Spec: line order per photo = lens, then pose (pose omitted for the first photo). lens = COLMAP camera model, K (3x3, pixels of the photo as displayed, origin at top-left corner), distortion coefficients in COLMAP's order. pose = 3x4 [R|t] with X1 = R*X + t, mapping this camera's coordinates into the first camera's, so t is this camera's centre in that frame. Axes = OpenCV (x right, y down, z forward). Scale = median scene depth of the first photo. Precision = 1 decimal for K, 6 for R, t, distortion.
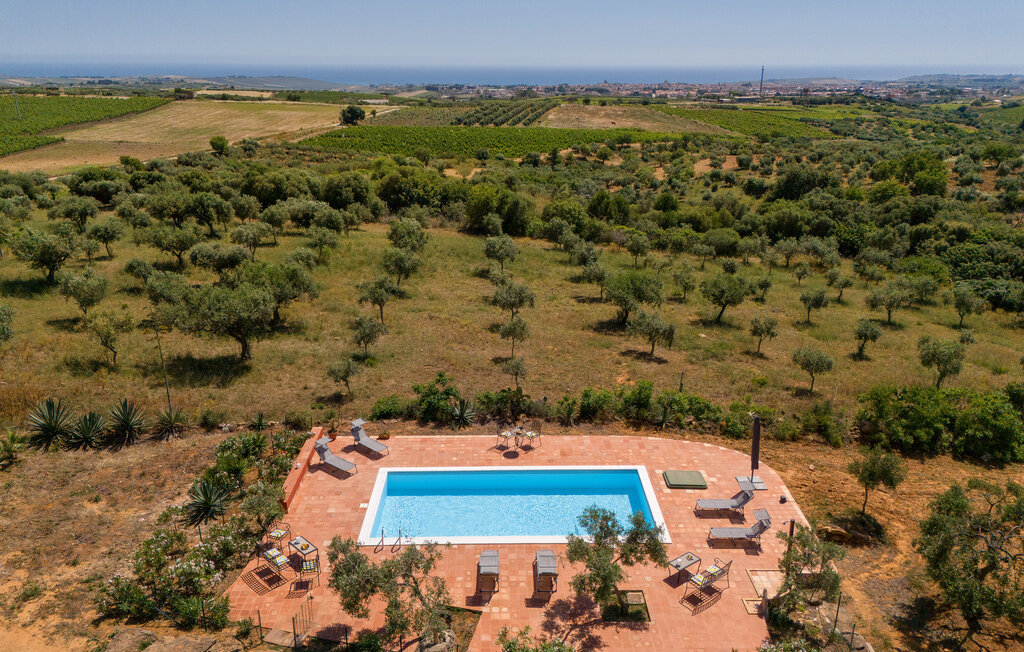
lens RADIAL K [[738.8, 0, 512.0], [0, 738.8, 326.0], [0, 0, 1]] dist [0.005342, -0.001905]
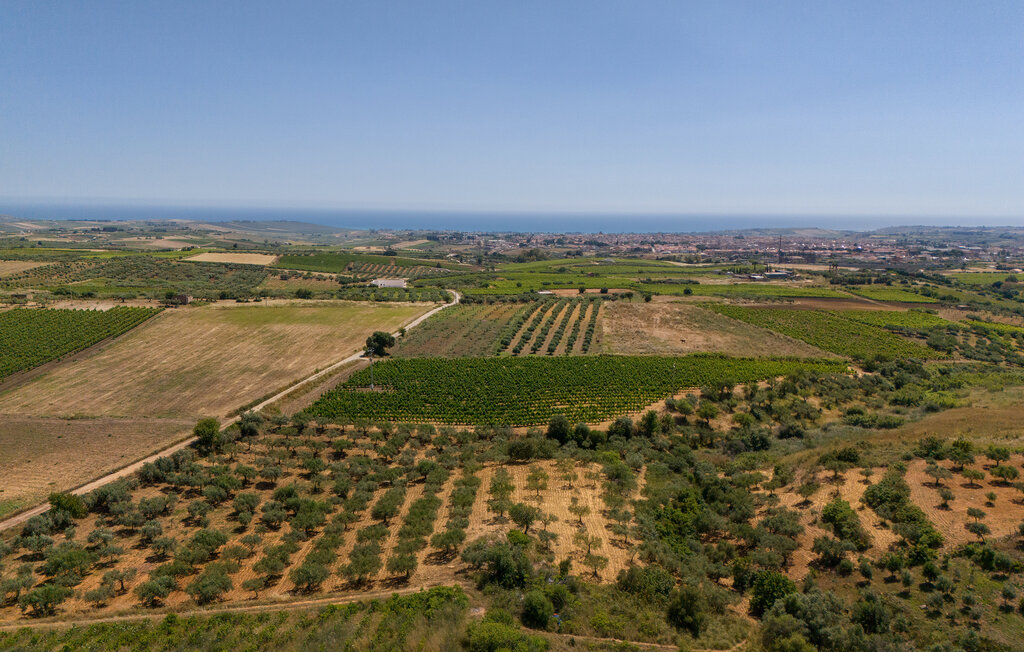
lens RADIAL K [[738.8, 0, 512.0], [0, 738.8, 326.0], [0, 0, 1]] dist [0.005342, -0.001905]
pose [[0.999916, 0.008996, 0.009297, -0.067975], [-0.007118, 0.982648, -0.185341, -0.135101], [-0.010803, 0.185260, 0.982630, 0.172527]]
